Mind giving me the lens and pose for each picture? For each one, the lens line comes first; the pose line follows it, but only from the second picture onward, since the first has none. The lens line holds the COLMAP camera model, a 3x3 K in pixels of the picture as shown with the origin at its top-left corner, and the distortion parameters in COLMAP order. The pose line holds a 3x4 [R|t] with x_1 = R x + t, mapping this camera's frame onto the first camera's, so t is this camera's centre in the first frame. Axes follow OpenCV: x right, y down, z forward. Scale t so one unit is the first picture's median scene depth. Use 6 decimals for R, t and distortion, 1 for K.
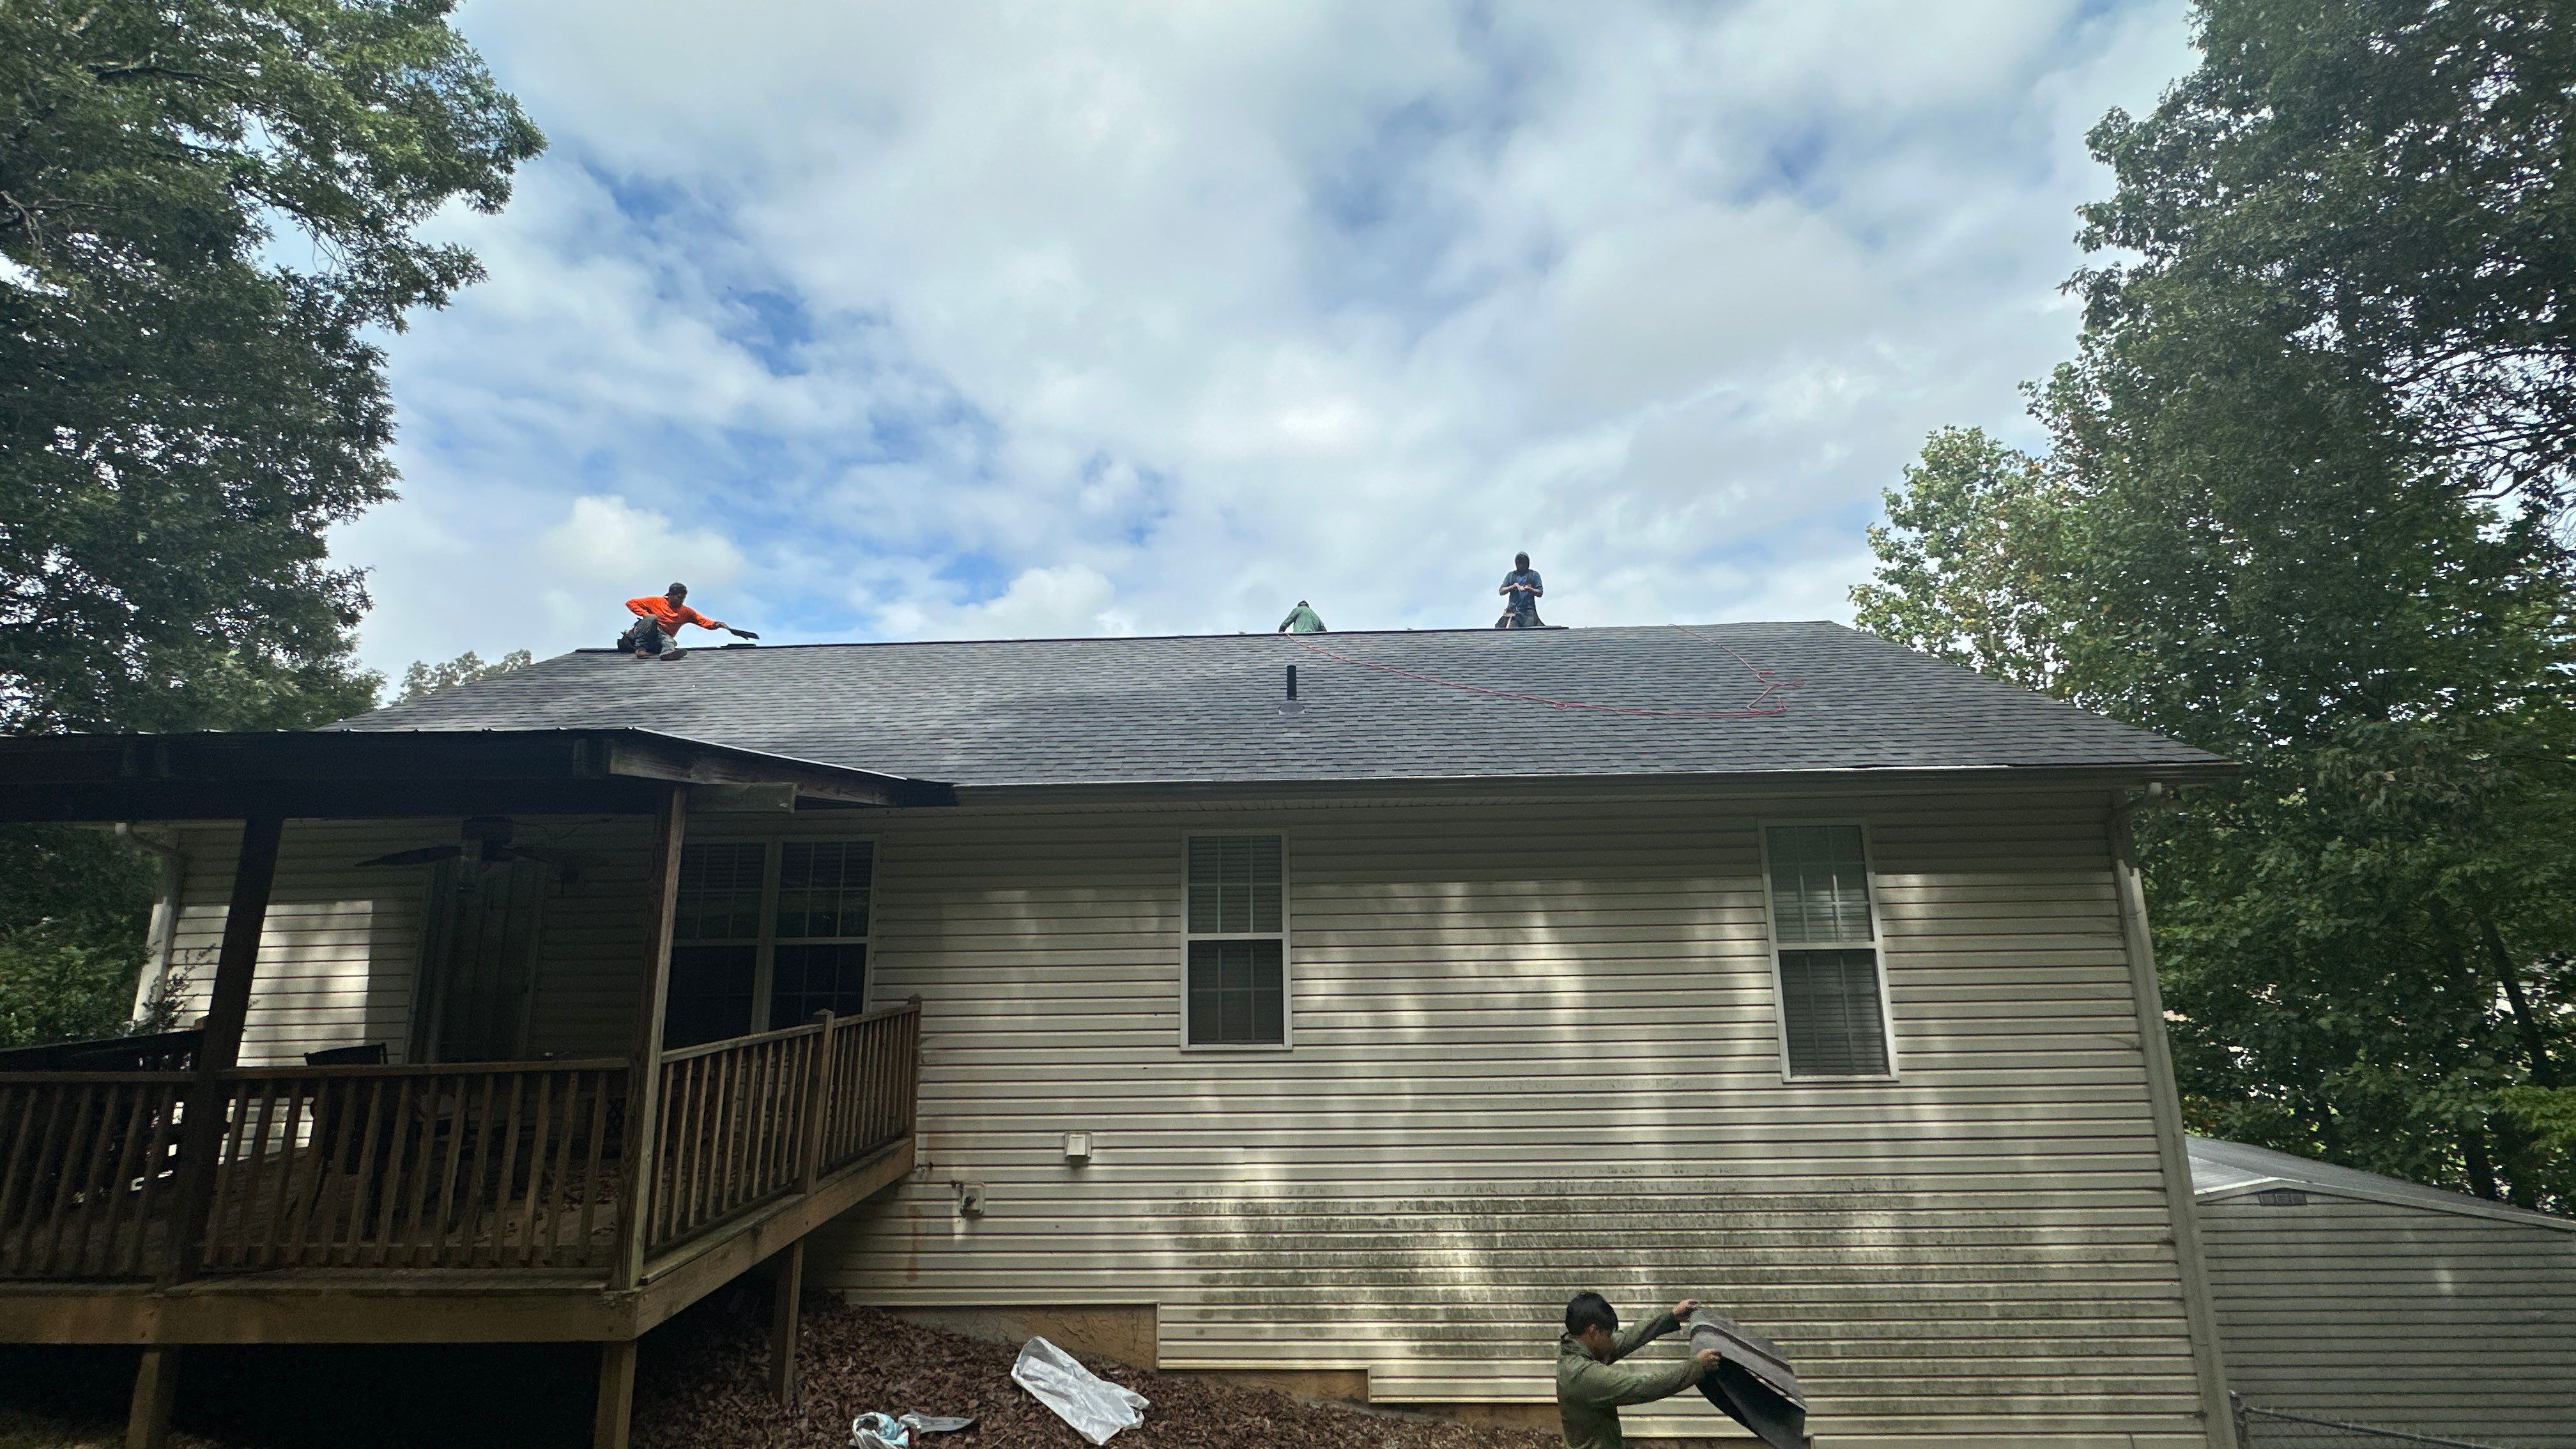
lens RADIAL K [[1066.4, 0, 1303.3], [0, 1066.4, 715.1], [0, 0, 1]] dist [0.004086, 0.000704]
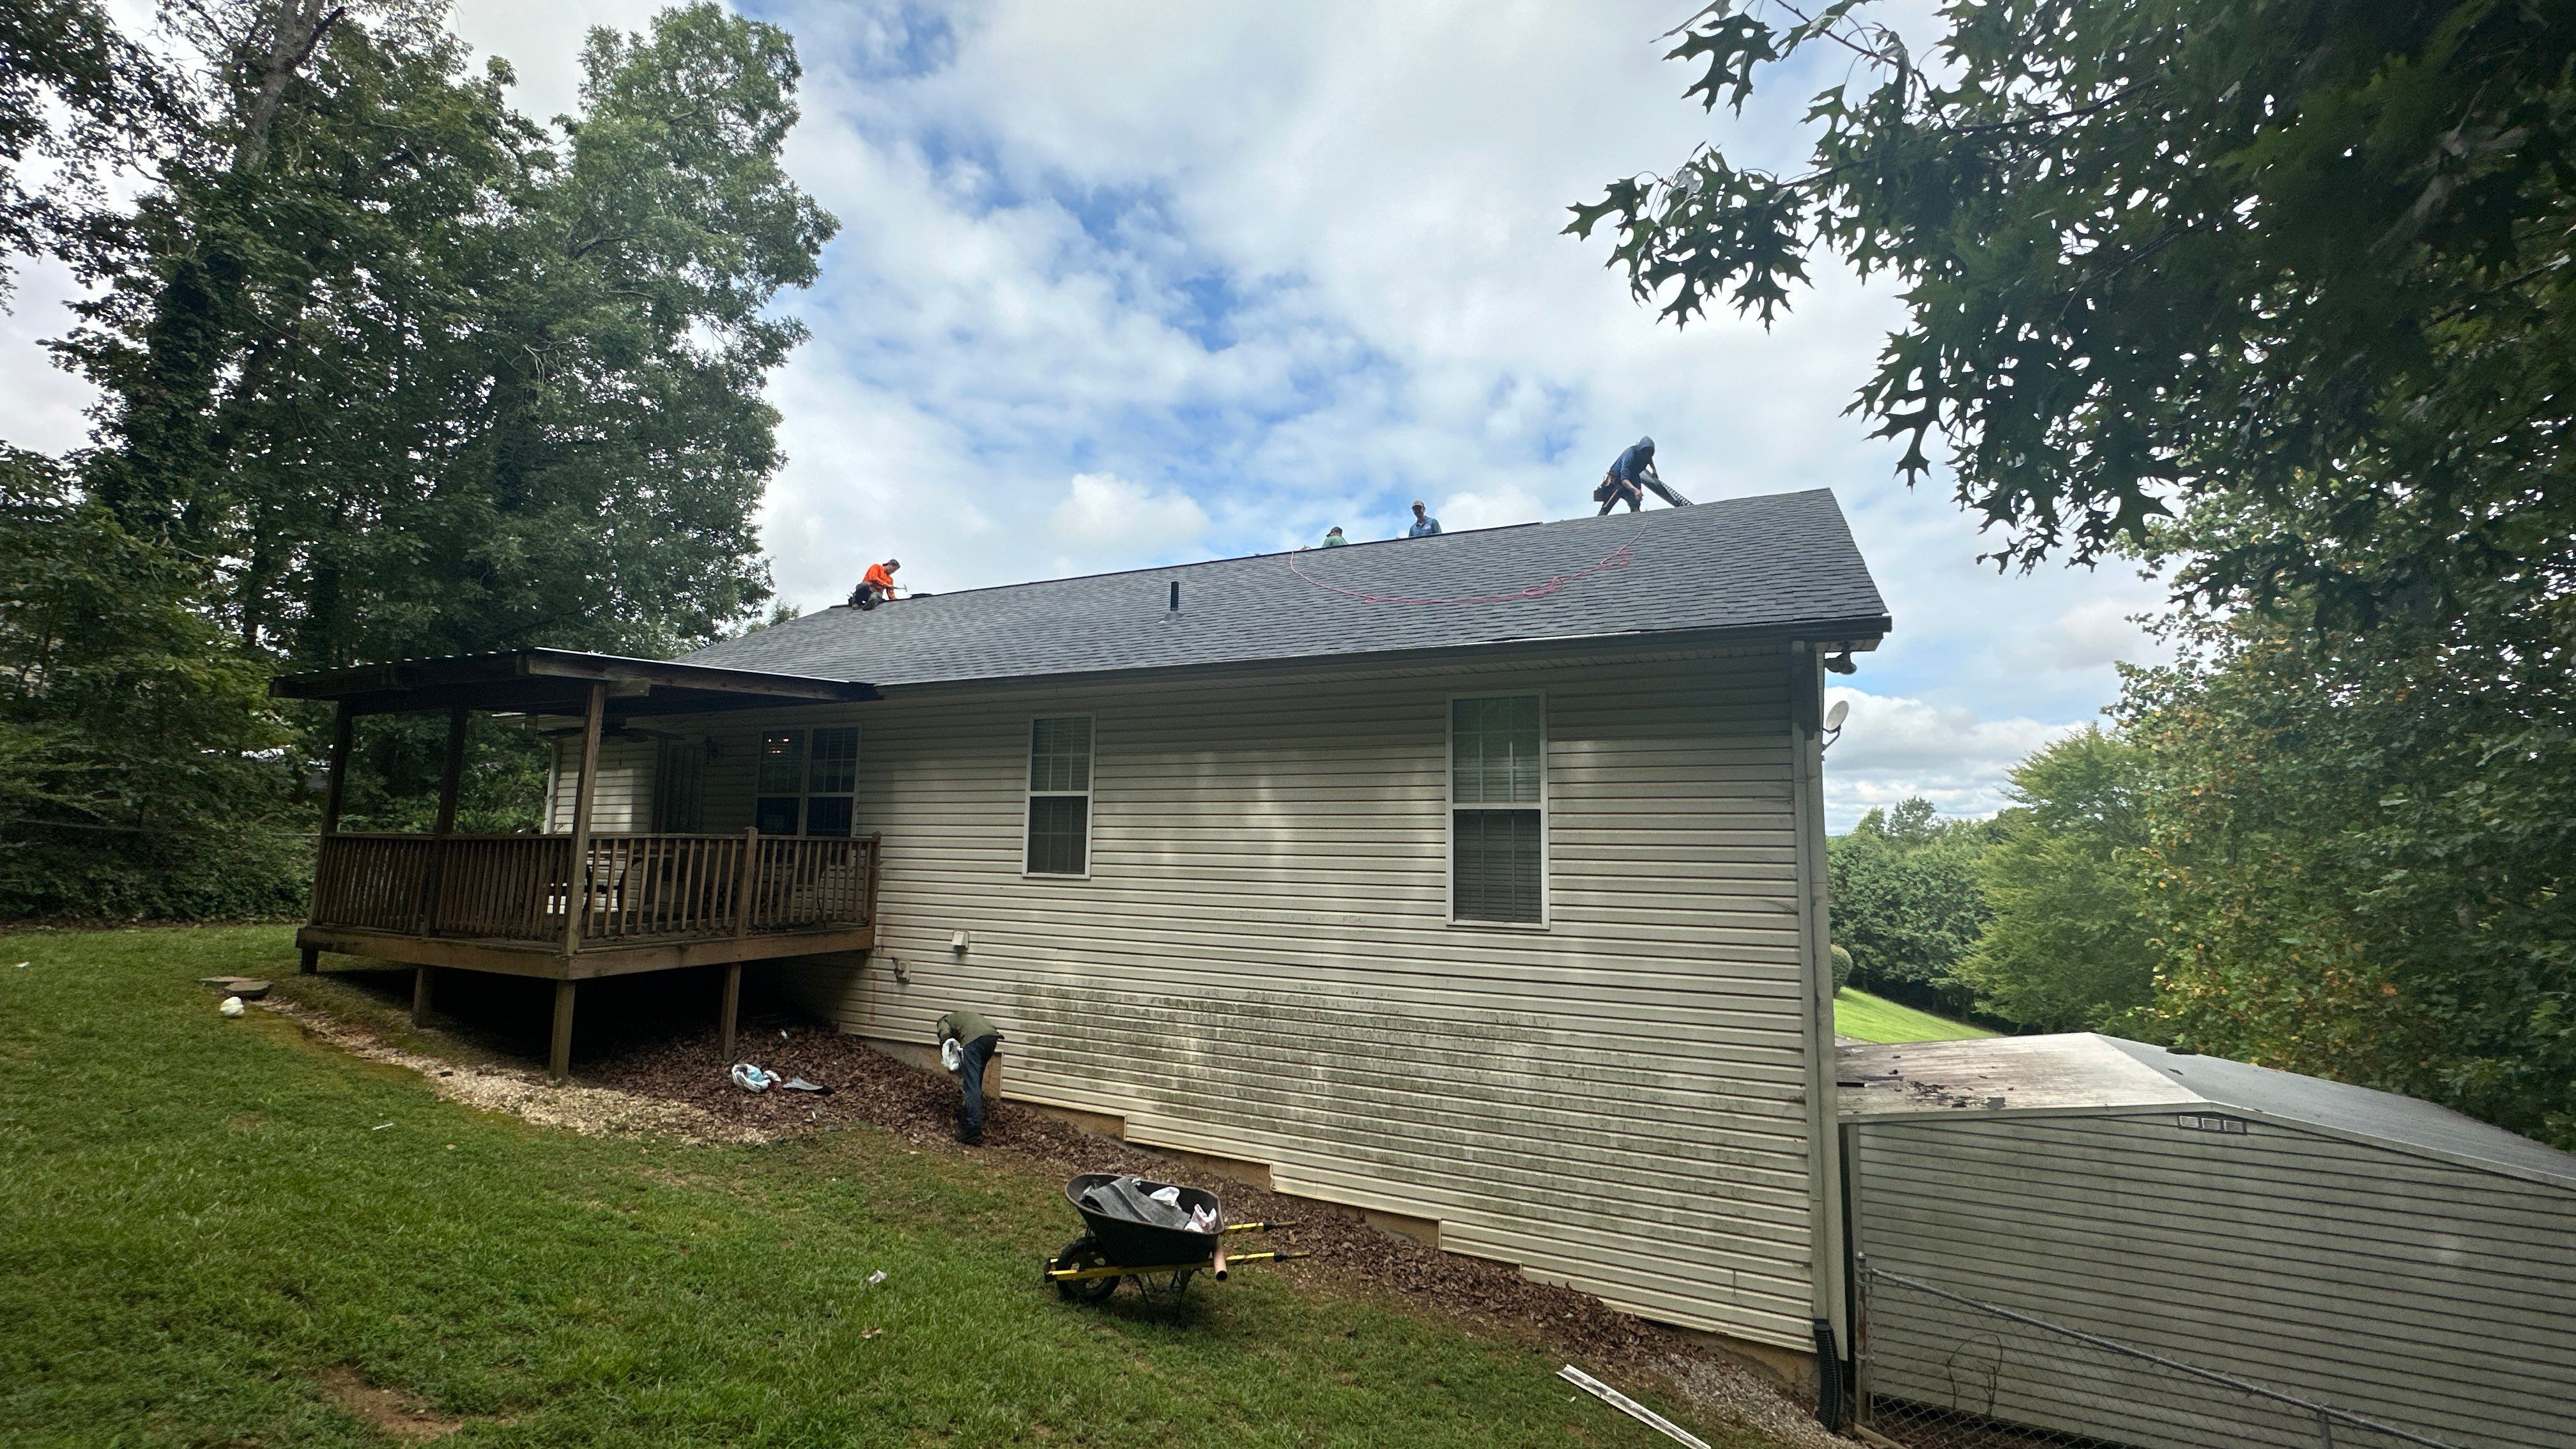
lens RADIAL K [[1021.1, 0, 1285.3], [0, 1021.1, 727.7], [0, 0, 1]] dist [0.021389, 0.000015]
pose [[0.916435, -0.015807, -0.399871, 0.702095], [0.051073, 0.995668, 0.077692, 0.043603], [0.396910, -0.091623, 0.913273, -0.029503]]
